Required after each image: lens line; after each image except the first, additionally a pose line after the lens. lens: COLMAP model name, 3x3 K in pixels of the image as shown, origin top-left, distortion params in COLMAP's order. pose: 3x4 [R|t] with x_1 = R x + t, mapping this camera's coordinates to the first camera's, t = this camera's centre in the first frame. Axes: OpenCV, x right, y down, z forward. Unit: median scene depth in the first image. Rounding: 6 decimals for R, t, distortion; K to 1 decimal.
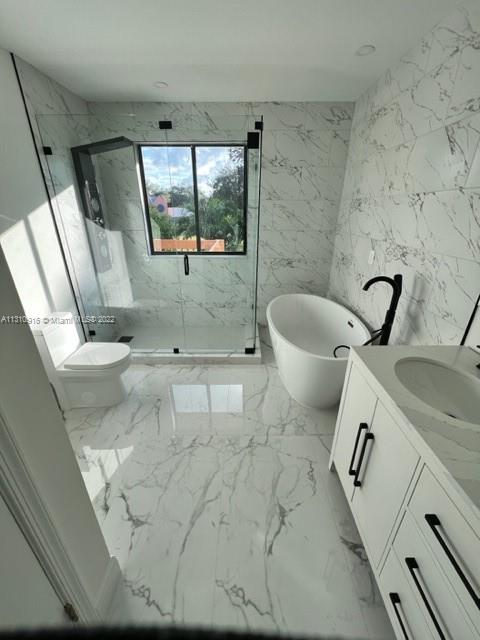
lens RADIAL K [[259.0, 0, 239.3], [0, 259.0, 318.0], [0, 0, 1]] dist [-0.001439, -0.000303]
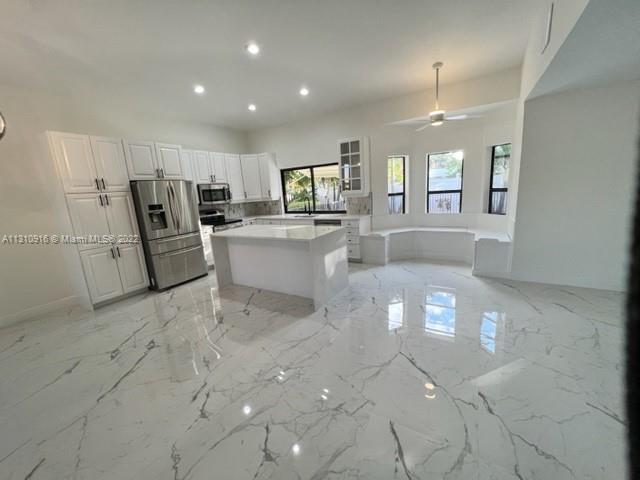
lens RADIAL K [[259.0, 0, 322.0], [0, 259.0, 240.6], [0, 0, 1]] dist [-0.001439, -0.000303]
pose [[0.852769, 0.051403, -0.519753, 0.507112], [-0.142093, 0.980442, -0.136170, -0.002578], [0.502588, 0.189975, 0.843395, 0.001290]]
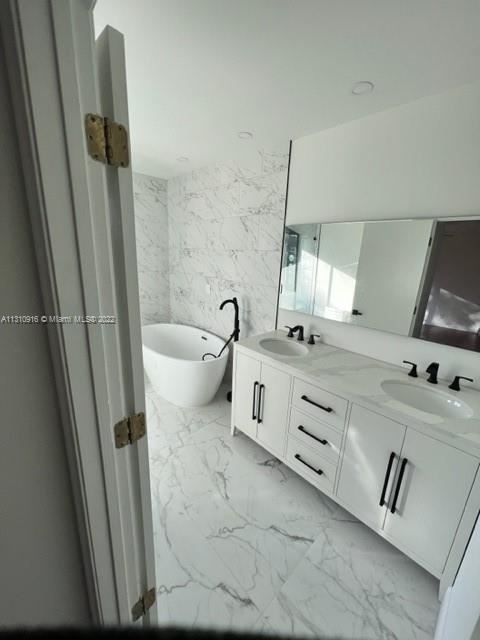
lens RADIAL K [[259.0, 0, 242.9], [0, 259.0, 317.3], [0, 0, 1]] dist [-0.001439, -0.000303]
pose [[0.714209, -0.151768, 0.683280, -0.457852], [0.239247, 0.970344, -0.034547, 0.019305], [-0.657773, 0.188146, 0.729339, -0.186013]]
